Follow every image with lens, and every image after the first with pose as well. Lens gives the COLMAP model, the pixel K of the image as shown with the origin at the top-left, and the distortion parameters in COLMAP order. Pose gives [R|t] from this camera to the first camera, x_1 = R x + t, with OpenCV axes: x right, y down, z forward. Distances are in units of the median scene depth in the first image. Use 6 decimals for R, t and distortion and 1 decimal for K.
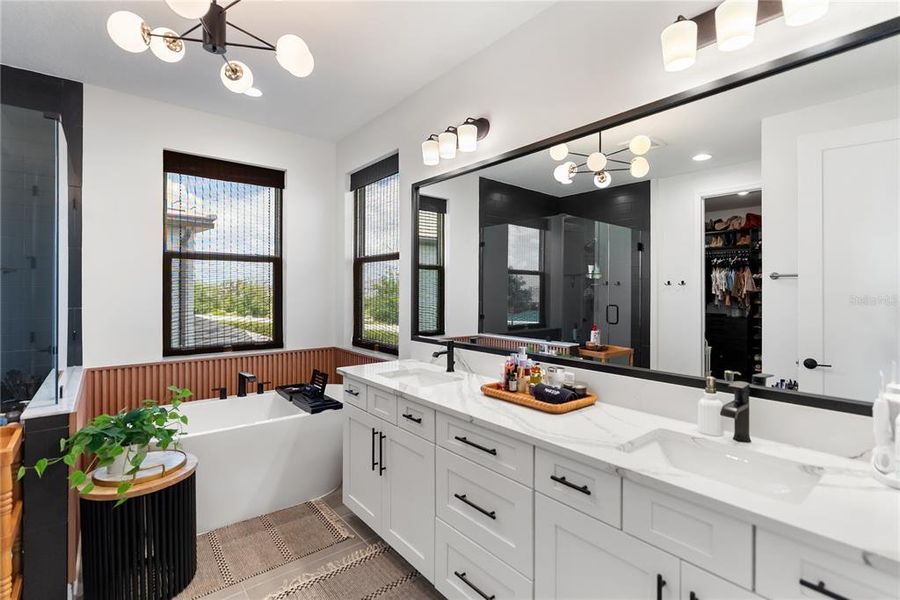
lens RADIAL K [[427.8, 0, 447.7], [0, 427.8, 267.8], [0, 0, 1]] dist [0.002158, 0.000746]
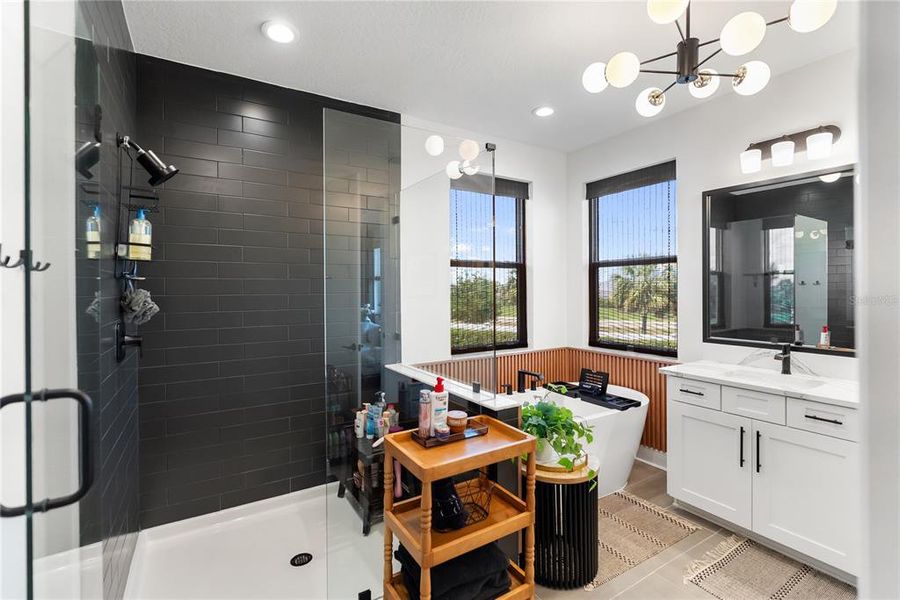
lens RADIAL K [[419.1, 0, 444.1], [0, 419.1, 264.6], [0, 0, 1]] dist [-0.001493, 0.000181]
pose [[0.993088, -0.010312, -0.116917, -0.486819], [0.009558, 0.999930, -0.007010, -0.016357], [0.116981, 0.005844, 0.993117, -0.072637]]
